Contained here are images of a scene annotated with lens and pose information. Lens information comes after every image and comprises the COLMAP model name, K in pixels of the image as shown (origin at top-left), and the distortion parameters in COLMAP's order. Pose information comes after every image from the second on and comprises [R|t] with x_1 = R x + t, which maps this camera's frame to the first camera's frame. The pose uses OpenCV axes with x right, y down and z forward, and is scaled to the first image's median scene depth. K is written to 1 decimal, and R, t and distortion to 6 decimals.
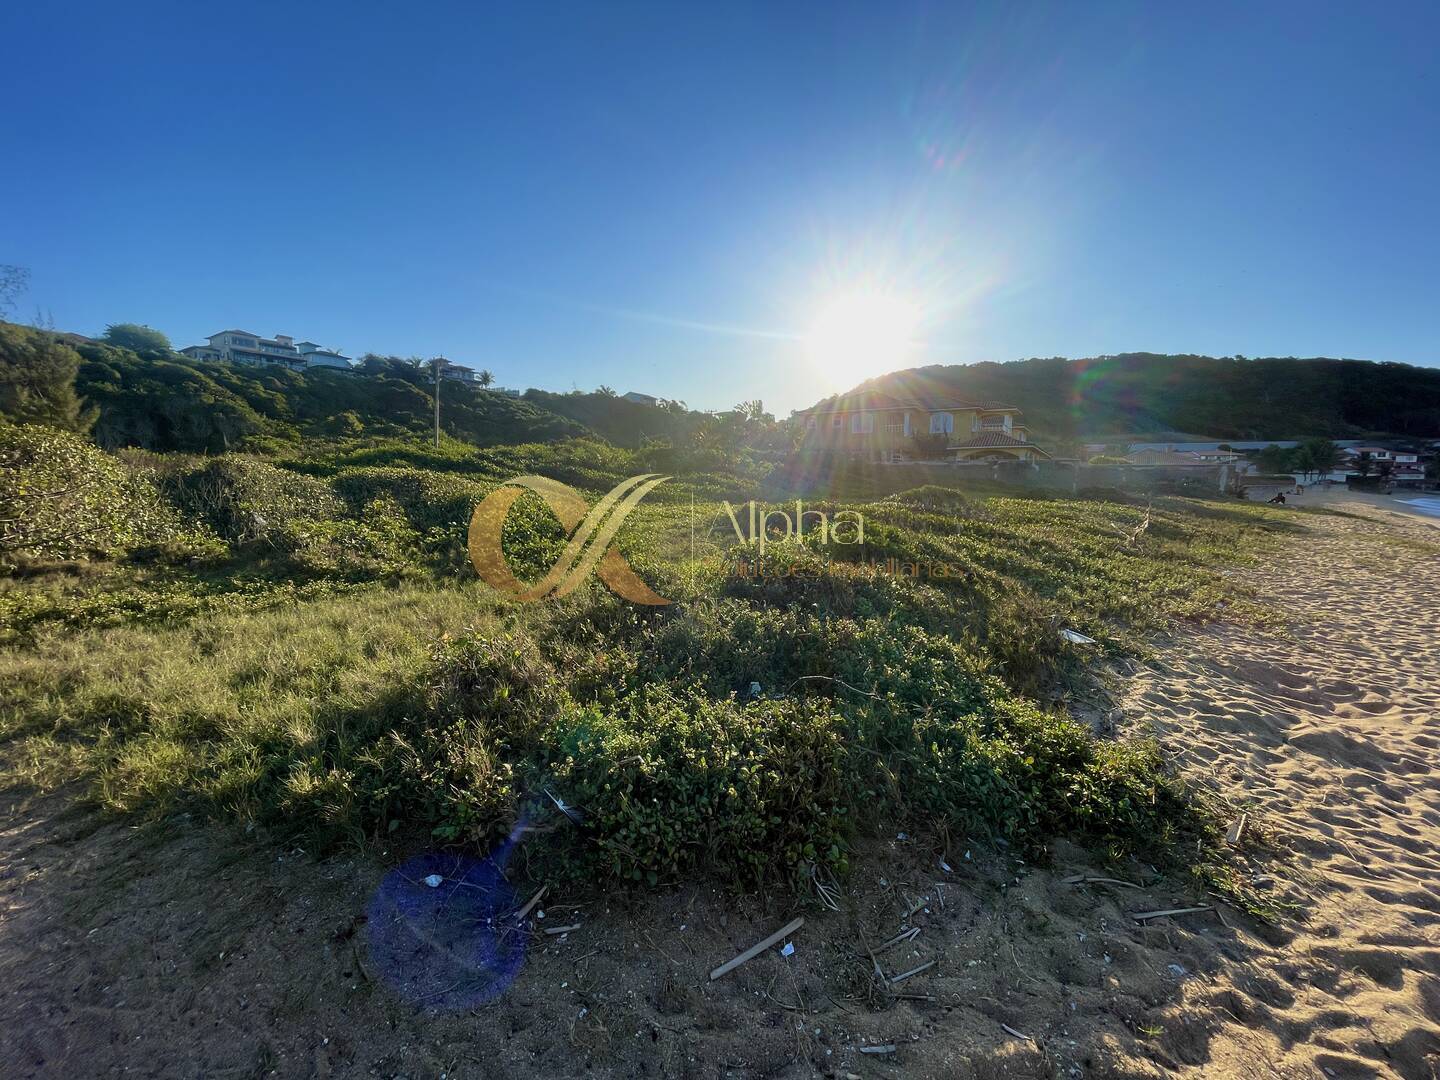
lens RADIAL K [[568.8, 0, 721.8], [0, 568.8, 534.2], [0, 0, 1]] dist [-0.000472, -0.000674]
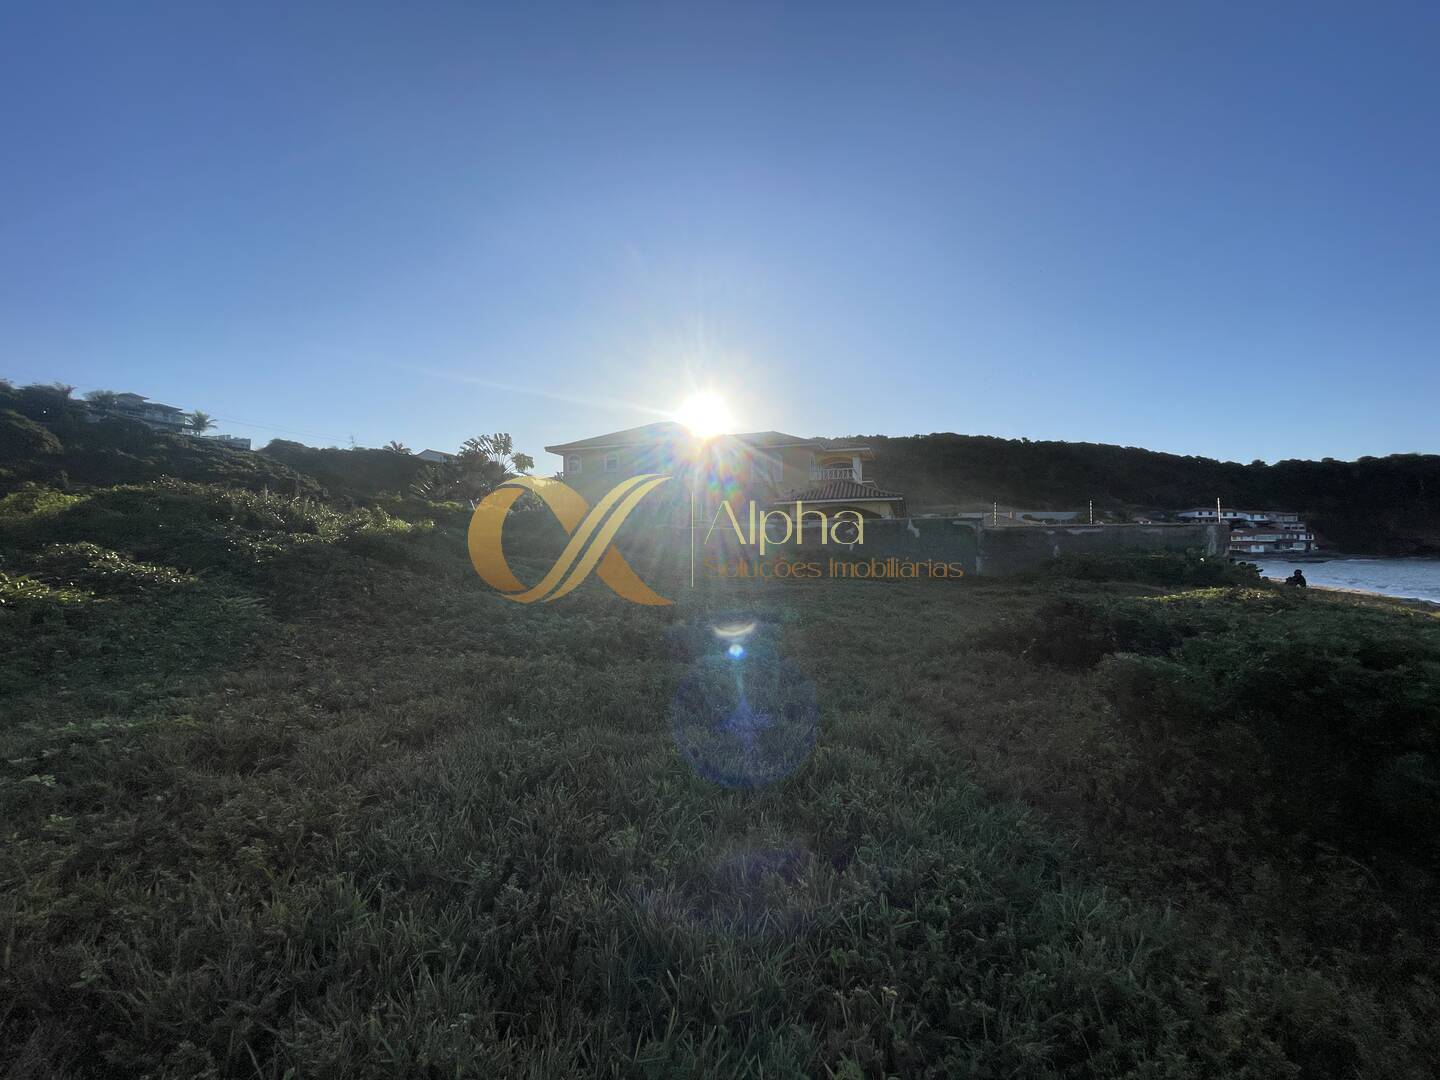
lens RADIAL K [[568.0, 0, 720.0], [0, 568.0, 540.0], [0, 0, 1]] dist [0.000353, -0.001185]
pose [[0.968117, -0.006903, 0.250402, 0.052612], [0.035623, 0.993255, -0.110346, -0.012678], [-0.247951, 0.115748, 0.961833, 0.121380]]
